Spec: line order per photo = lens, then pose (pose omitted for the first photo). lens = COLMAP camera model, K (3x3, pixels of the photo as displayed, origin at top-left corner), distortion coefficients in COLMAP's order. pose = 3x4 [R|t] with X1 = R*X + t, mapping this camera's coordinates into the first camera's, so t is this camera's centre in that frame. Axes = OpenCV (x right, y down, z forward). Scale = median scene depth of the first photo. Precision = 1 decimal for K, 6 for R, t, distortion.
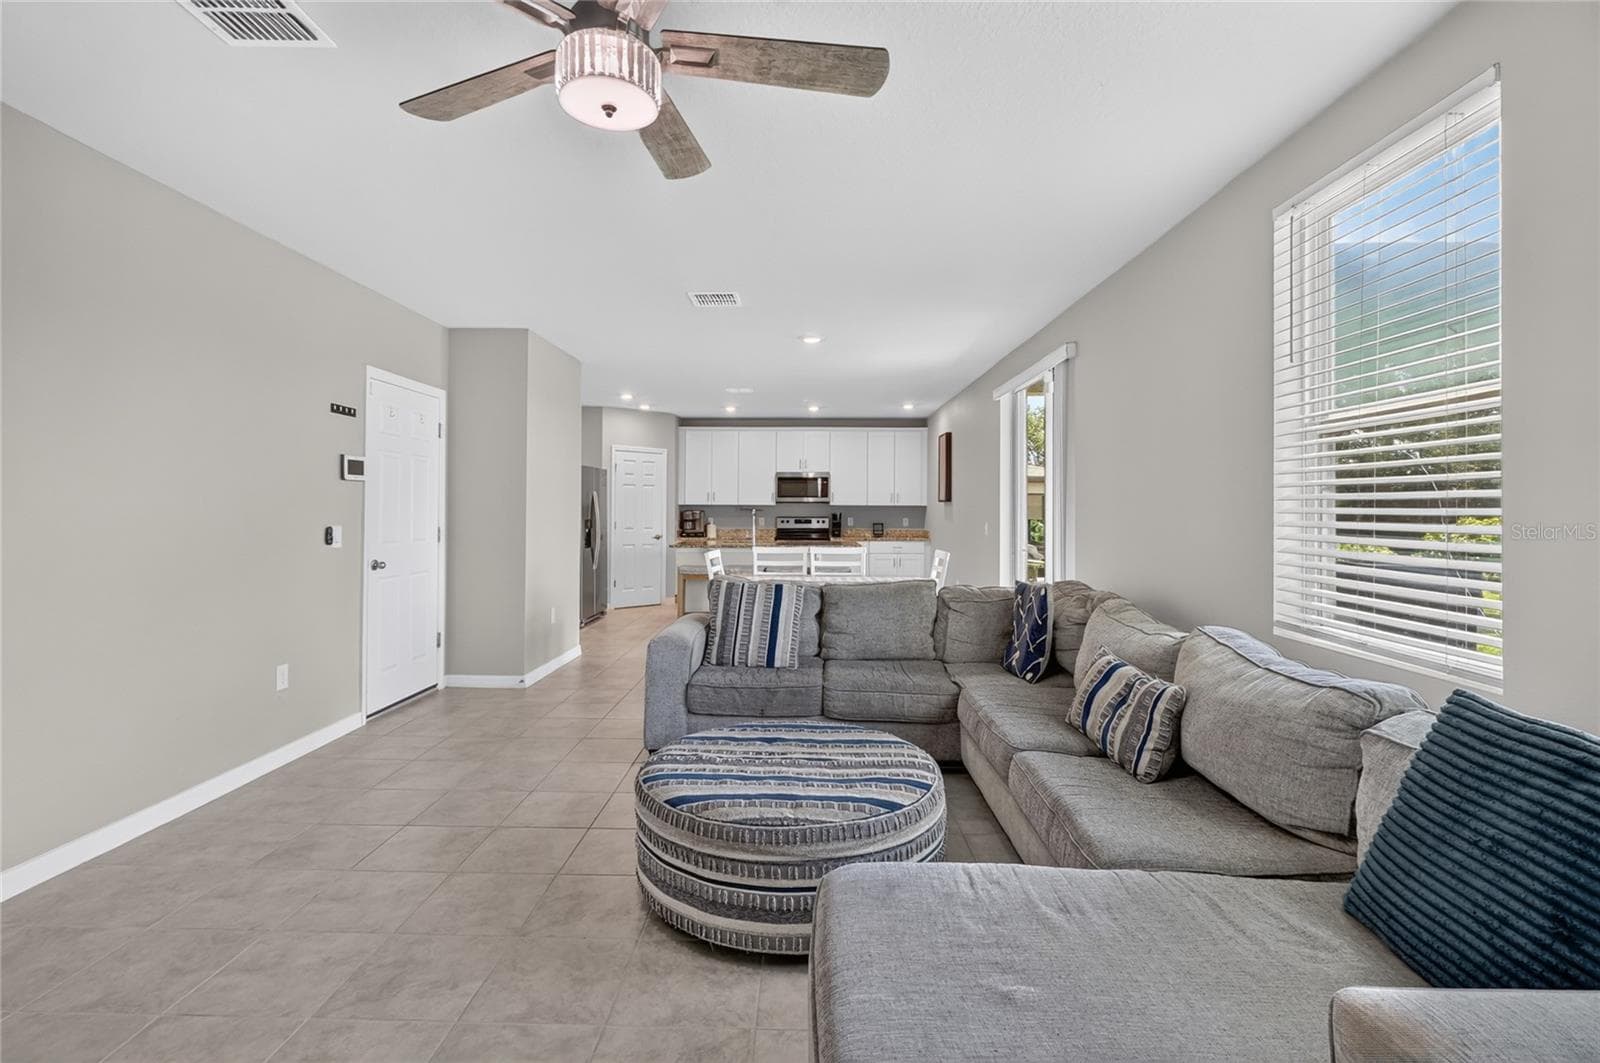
lens RADIAL K [[739.6, 0, 797.2], [0, 739.6, 506.6], [0, 0, 1]] dist [0.006694, -0.003357]
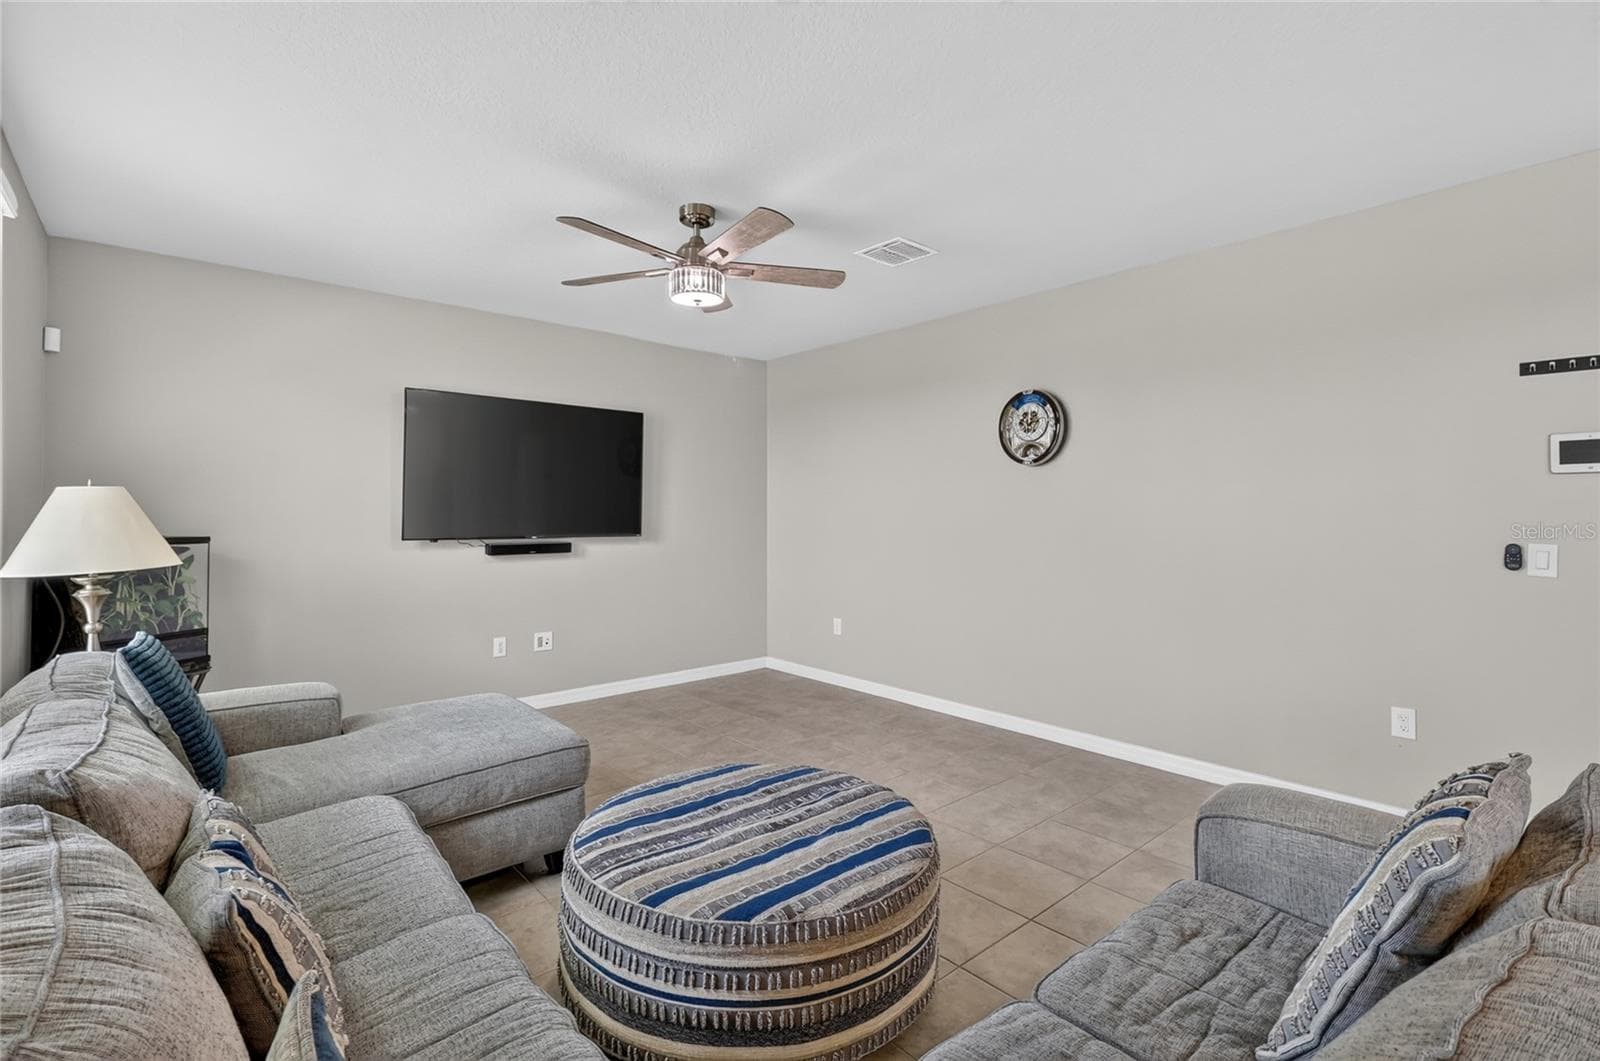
lens RADIAL K [[739.6, 0, 802.9], [0, 739.6, 515.9], [0, 0, 1]] dist [0.006694, -0.003357]
pose [[-0.743396, 0.005428, -0.668829, 0.312776], [0.006030, 0.999981, 0.001412, -0.003626], [0.668824, -0.002983, -0.743415, 1.034569]]
